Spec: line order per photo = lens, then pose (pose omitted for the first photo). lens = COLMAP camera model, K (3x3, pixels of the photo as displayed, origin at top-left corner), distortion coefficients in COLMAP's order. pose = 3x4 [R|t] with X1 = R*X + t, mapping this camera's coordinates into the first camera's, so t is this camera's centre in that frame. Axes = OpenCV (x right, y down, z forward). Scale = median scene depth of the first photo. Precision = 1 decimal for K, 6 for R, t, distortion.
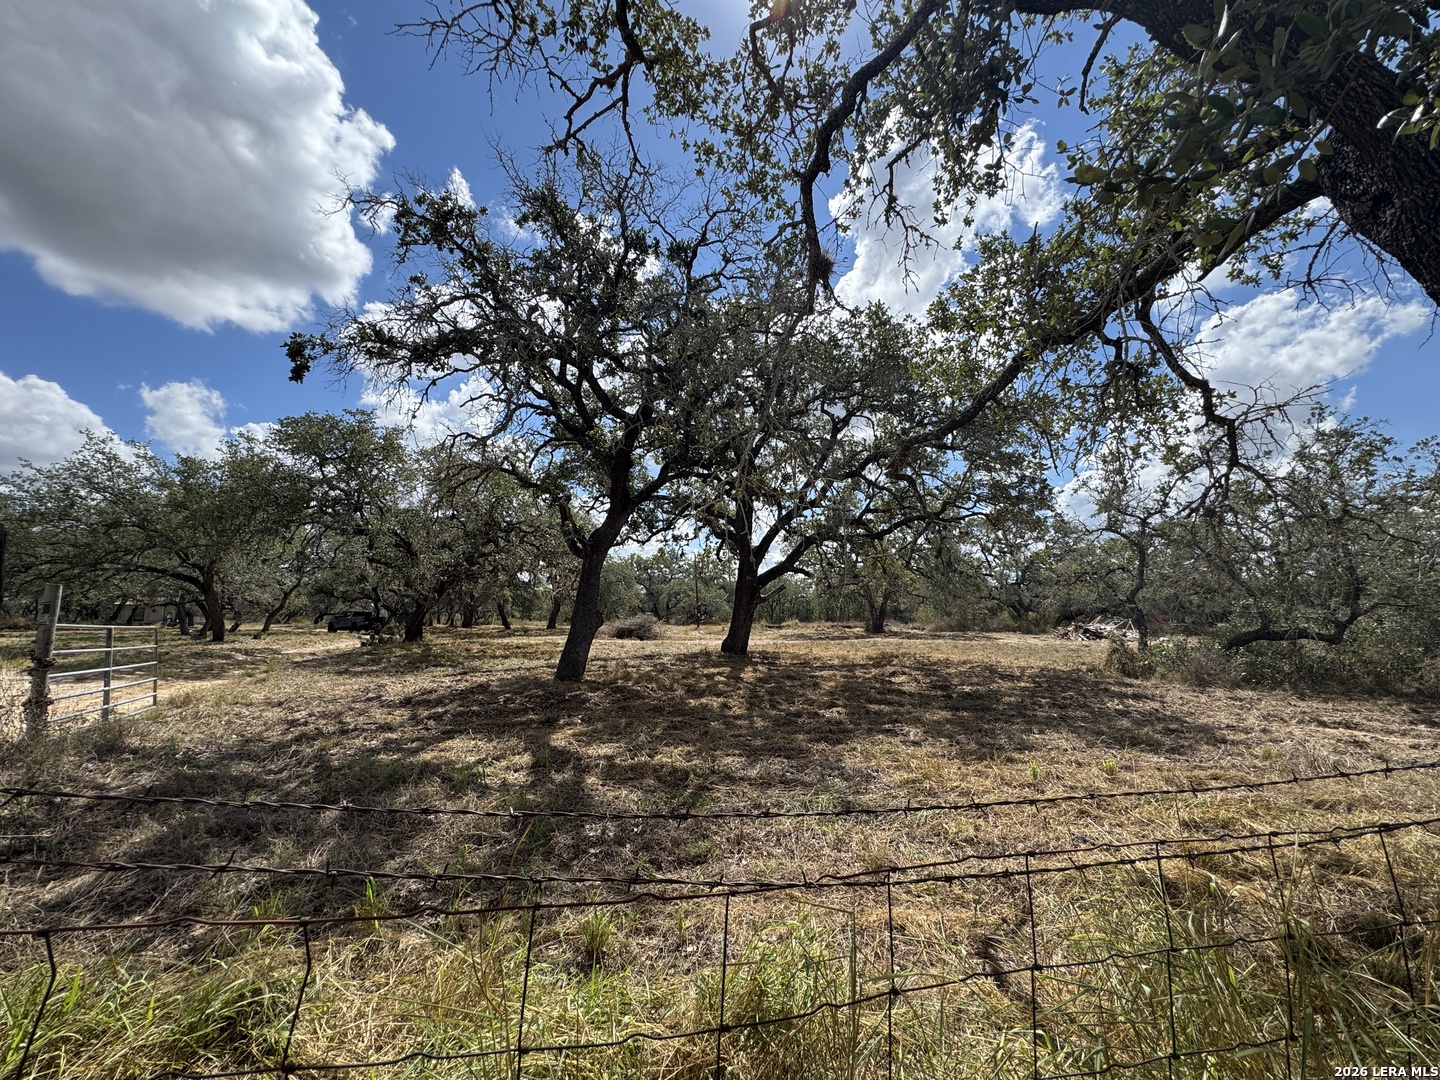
lens RADIAL K [[579.6, 0, 720.0], [0, 579.6, 540.0], [0, 0, 1]] dist [-0.001923, 0.000038]
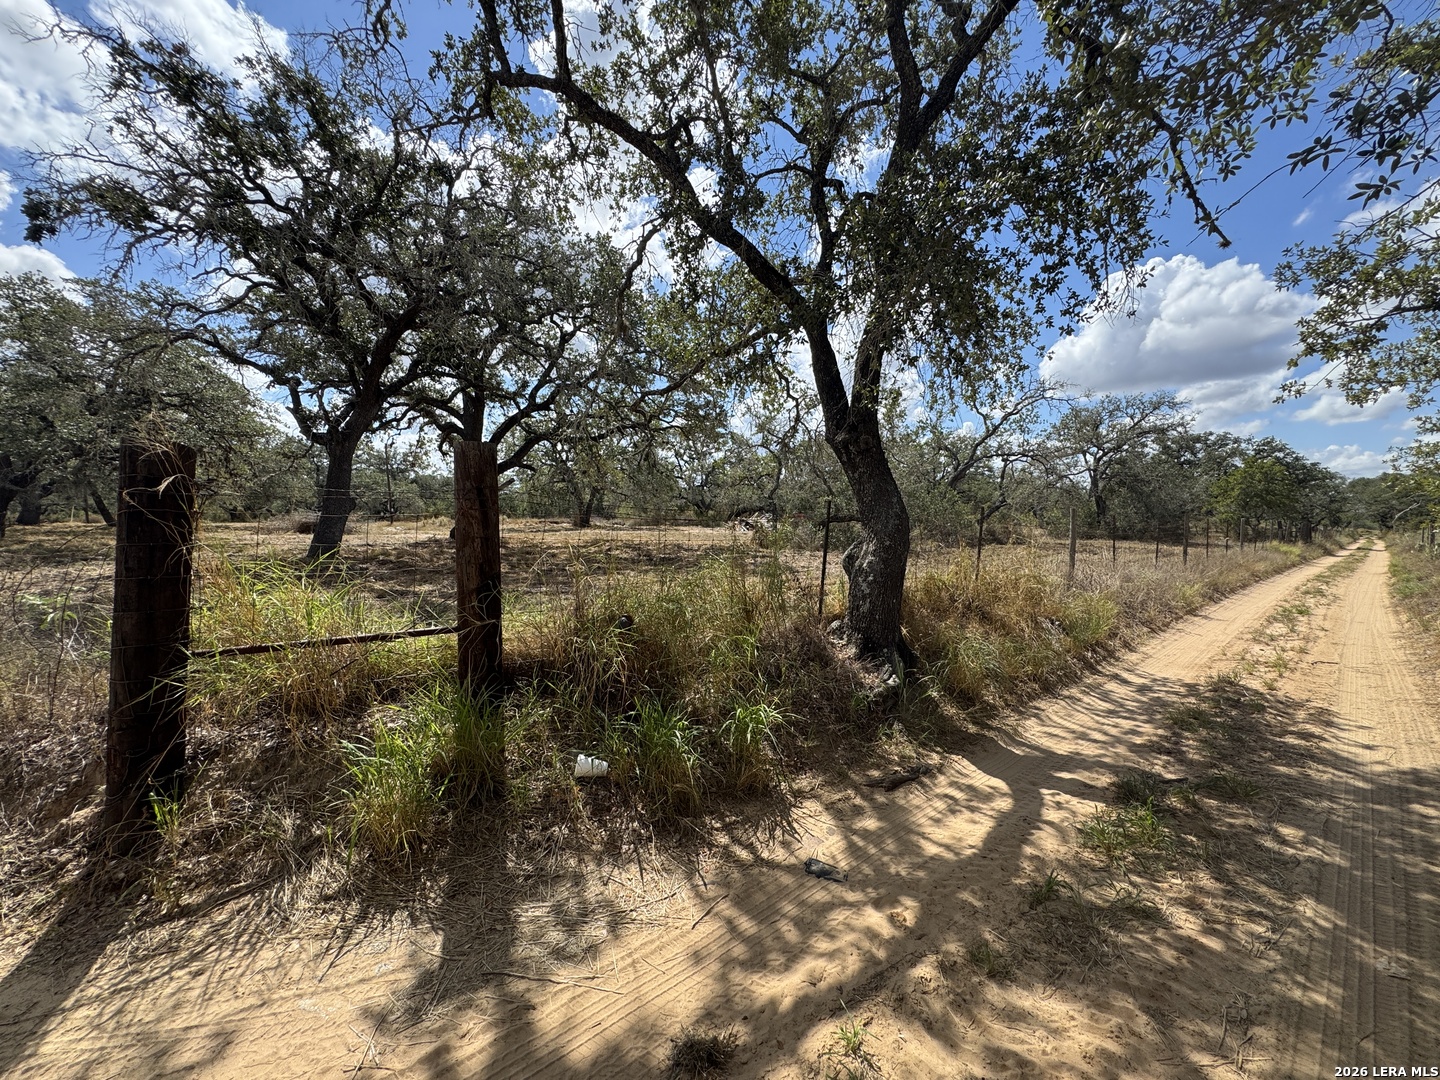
lens RADIAL K [[579.6, 0, 720.0], [0, 579.6, 540.0], [0, 0, 1]] dist [-0.001923, 0.000038]
pose [[0.875541, -0.017917, 0.482811, -0.073870], [-0.065431, 0.985709, 0.155233, -0.004118], [-0.478692, -0.167504, 0.861856, -0.155628]]
